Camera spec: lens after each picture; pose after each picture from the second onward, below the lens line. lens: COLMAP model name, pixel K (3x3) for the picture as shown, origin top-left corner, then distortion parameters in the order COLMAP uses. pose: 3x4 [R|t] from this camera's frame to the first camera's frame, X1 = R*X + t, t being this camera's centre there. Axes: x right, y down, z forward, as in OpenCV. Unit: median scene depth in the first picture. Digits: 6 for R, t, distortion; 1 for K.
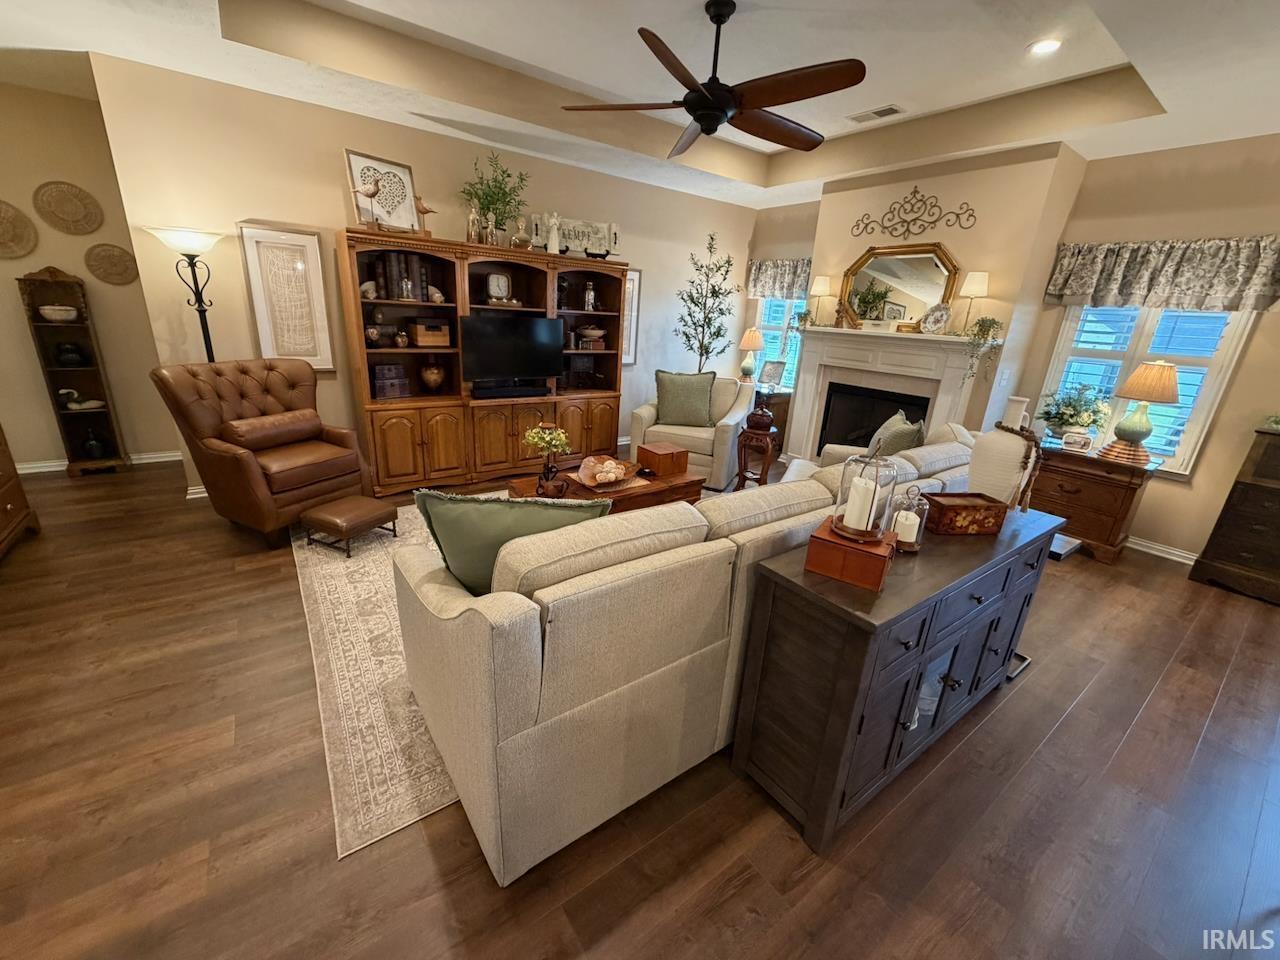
lens RADIAL K [[508.4, 0, 635.9], [0, 508.4, 479.7], [0, 0, 1]] dist [0.000237, -0.000412]
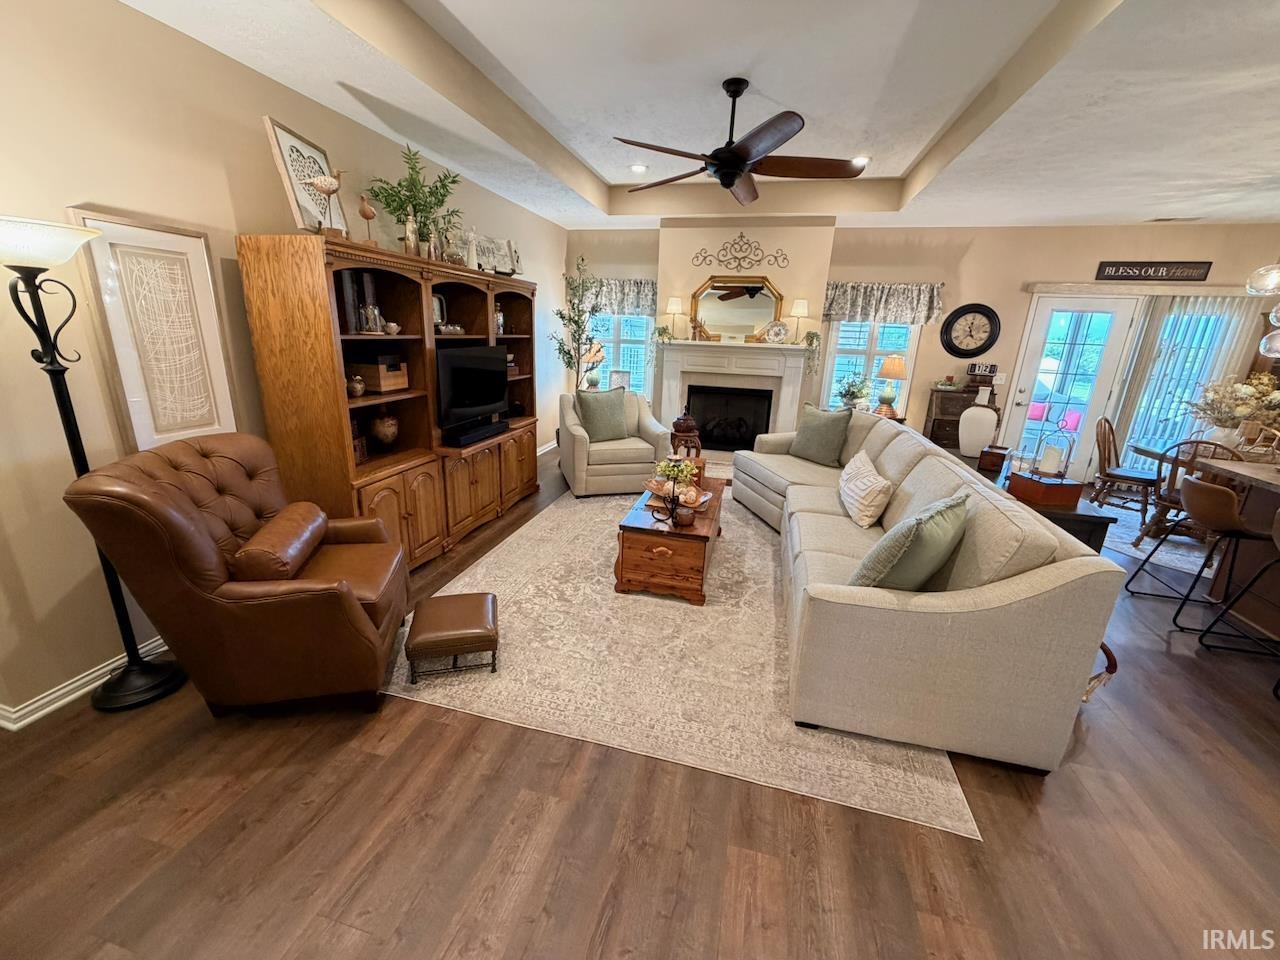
lens RADIAL K [[504.7, 0, 636.9], [0, 504.7, 478.9], [0, 0, 1]] dist [-0.000206, -0.000077]
pose [[0.771801, -0.208476, 0.600717, -0.599540], [0.207500, 0.975584, 0.071975, -0.109057], [-0.601055, 0.069098, 0.796215, 0.175007]]
